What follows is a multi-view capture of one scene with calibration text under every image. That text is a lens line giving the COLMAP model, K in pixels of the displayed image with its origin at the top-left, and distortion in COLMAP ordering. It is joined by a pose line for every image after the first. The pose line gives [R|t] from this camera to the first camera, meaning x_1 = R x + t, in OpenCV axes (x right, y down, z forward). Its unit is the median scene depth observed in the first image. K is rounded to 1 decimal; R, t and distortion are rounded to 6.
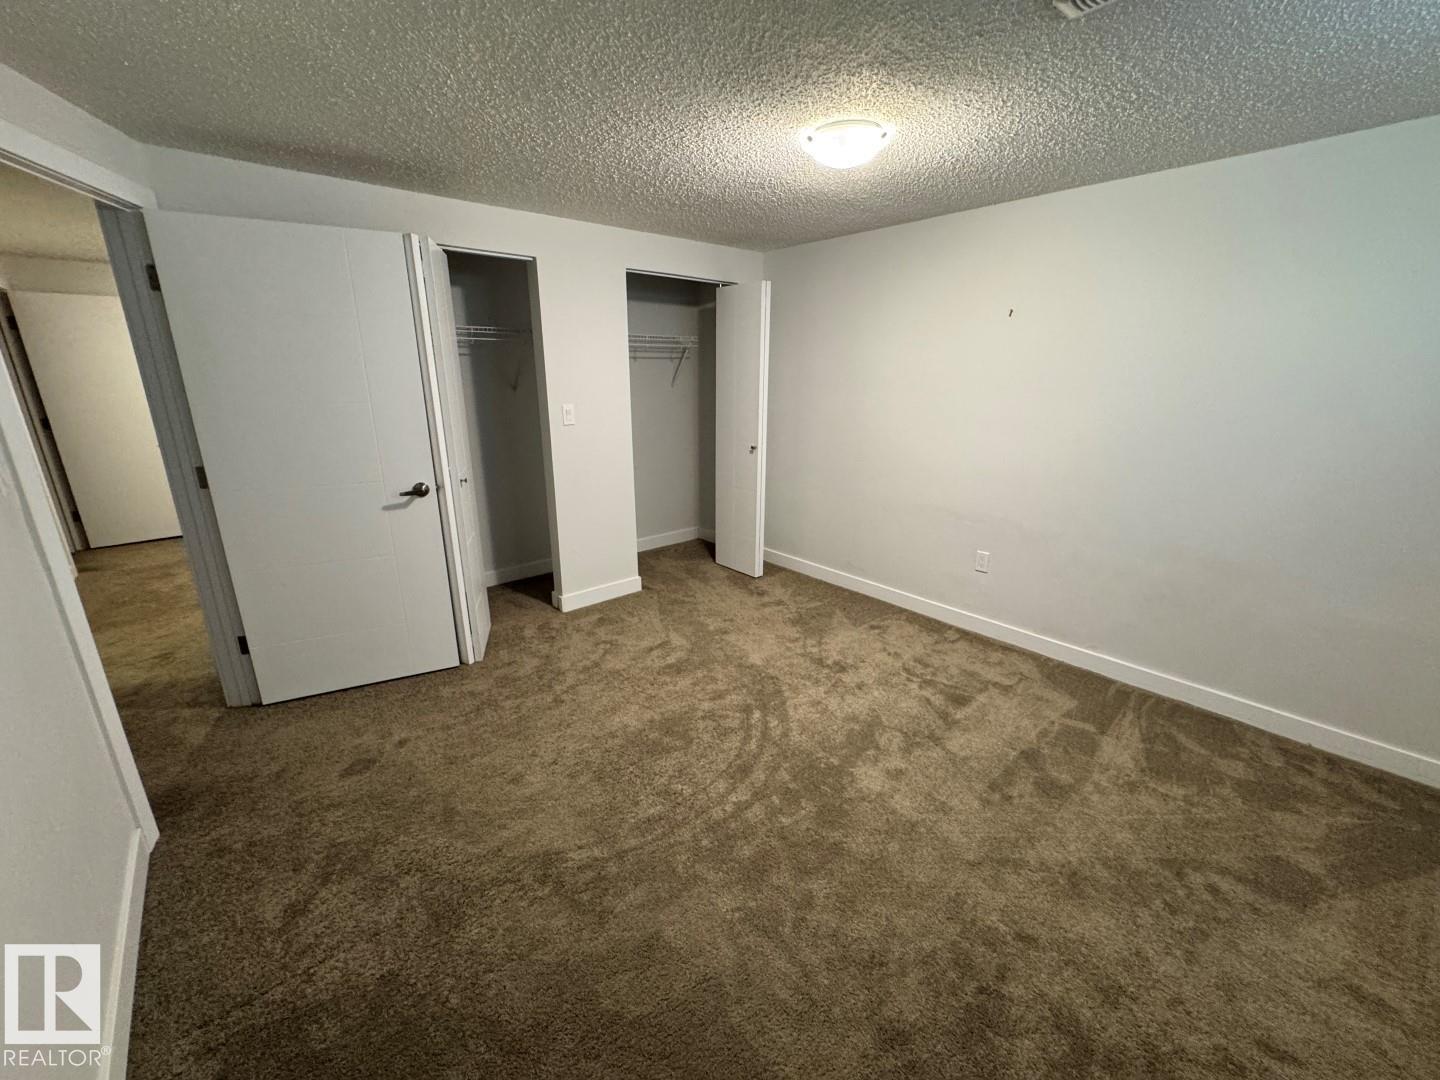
lens RADIAL K [[573.4, 0, 720.6], [0, 573.4, 541.5], [0, 0, 1]] dist [-0.000504, -0.000471]
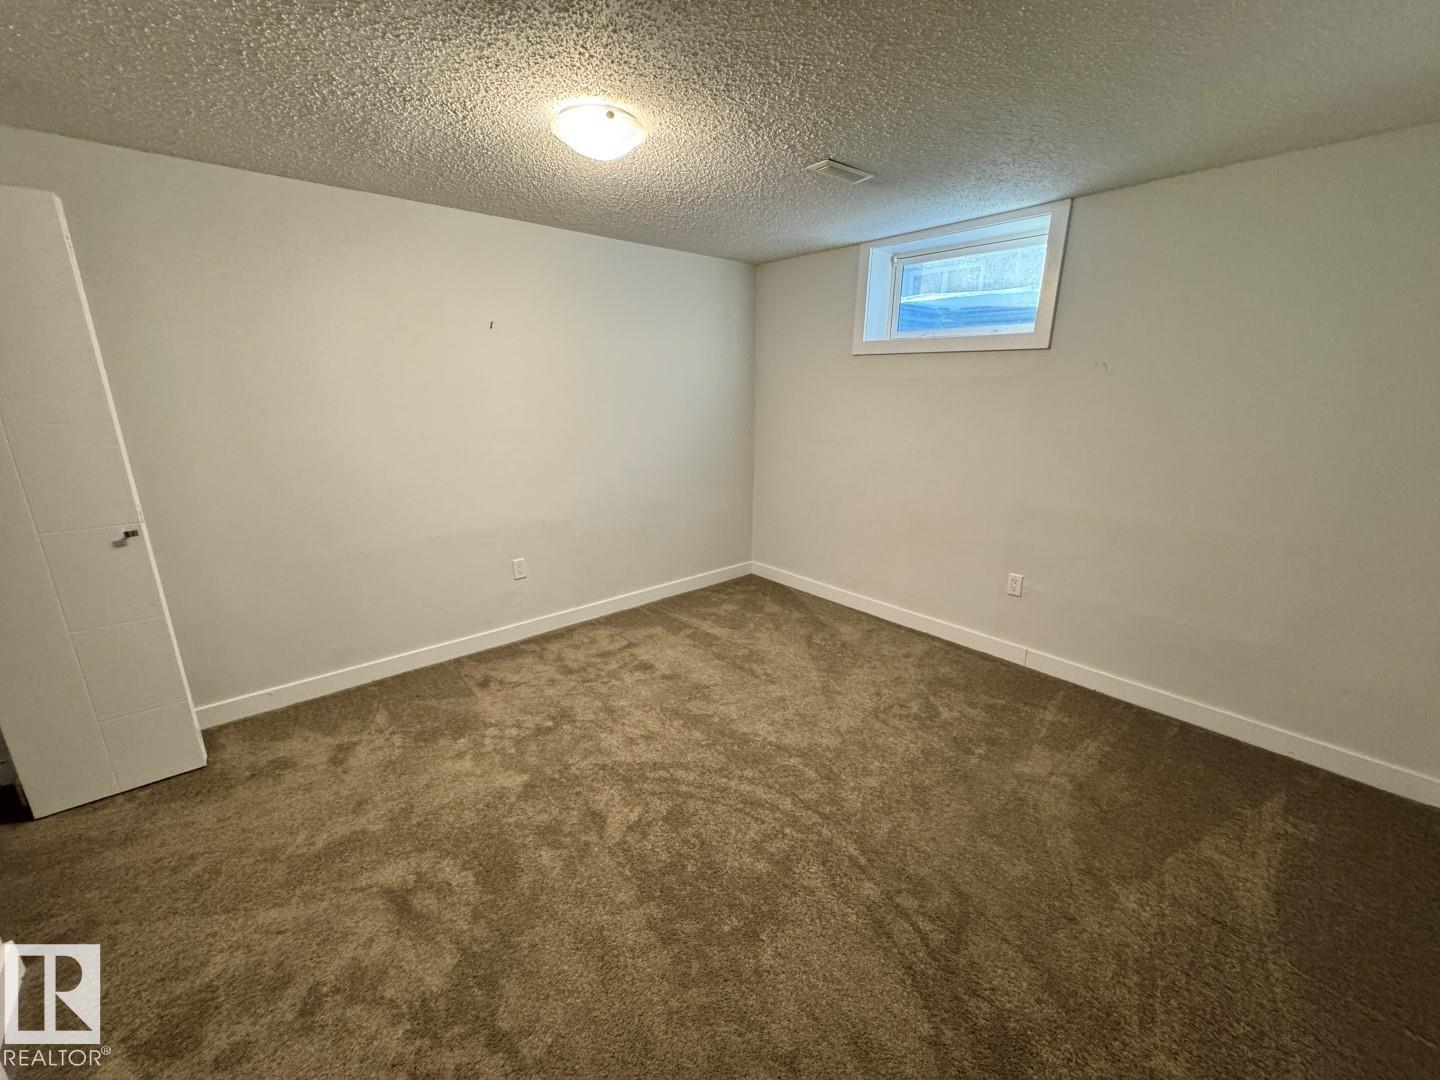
lens RADIAL K [[573.4, 0, 720.3], [0, 573.4, 538.4], [0, 0, 1]] dist [-0.000504, -0.000471]
pose [[0.009752, -0.259731, 0.965632, -0.550436], [0.288835, 0.925247, 0.245951, -0.175796], [-0.957329, 0.276510, 0.084042, 0.610489]]
